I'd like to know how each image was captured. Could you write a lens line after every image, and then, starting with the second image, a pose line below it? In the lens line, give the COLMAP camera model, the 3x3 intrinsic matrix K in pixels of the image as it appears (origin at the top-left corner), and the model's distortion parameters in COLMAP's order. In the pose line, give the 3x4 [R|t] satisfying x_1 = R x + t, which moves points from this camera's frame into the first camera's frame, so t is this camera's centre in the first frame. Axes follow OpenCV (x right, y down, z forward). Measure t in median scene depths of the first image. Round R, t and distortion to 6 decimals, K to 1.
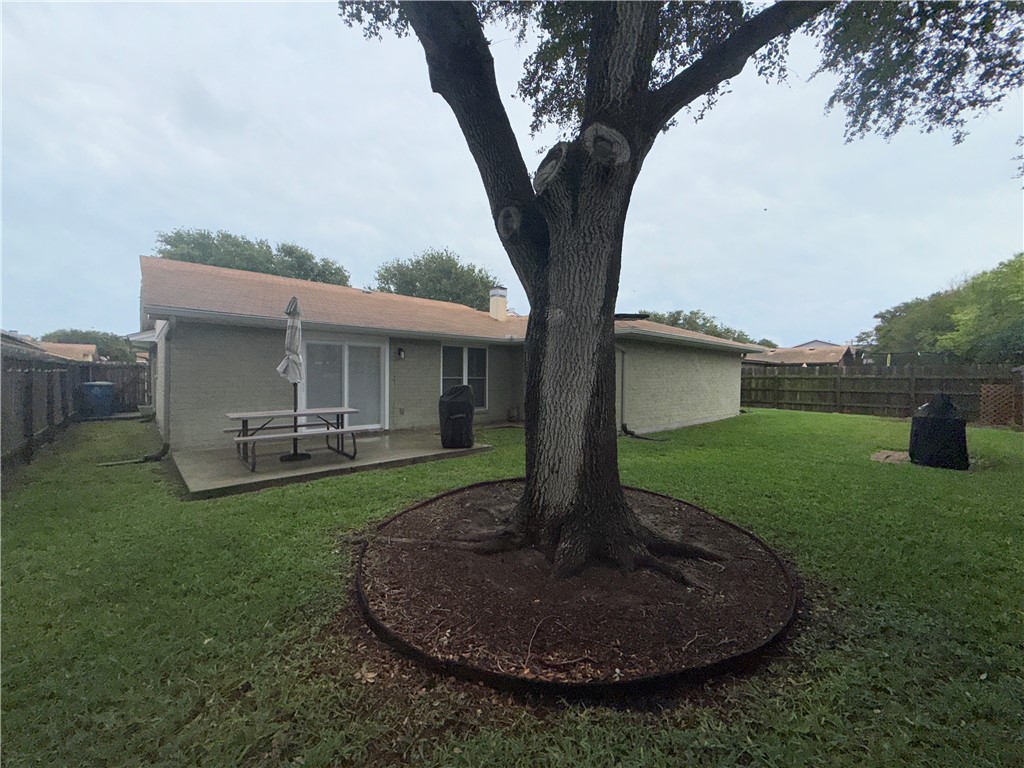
lens RADIAL K [[405.2, 0, 510.5], [0, 405.2, 384.0], [0, 0, 1]] dist [-0.000421, 0.000326]
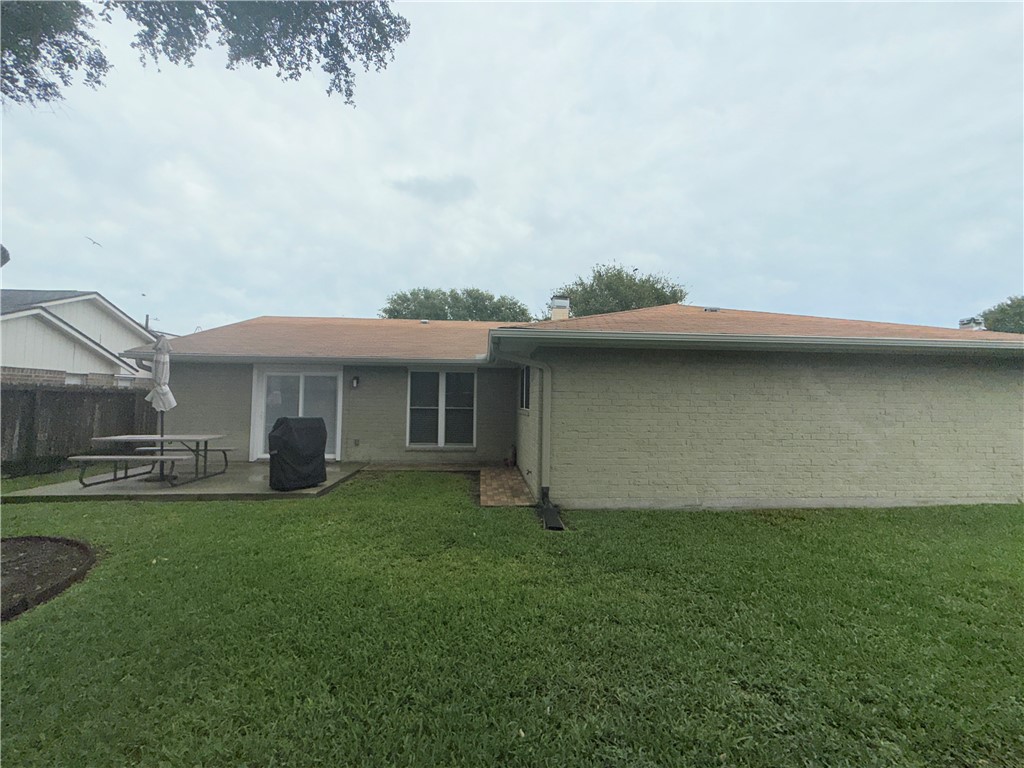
lens RADIAL K [[405.2, 0, 510.5], [0, 405.2, 384.0], [0, 0, 1]] dist [-0.000421, 0.000326]
pose [[0.780529, -0.026687, -0.624550, 0.621868], [-0.017273, 0.997786, -0.064222, -0.015138], [0.624881, 0.060915, 0.778340, 0.491837]]
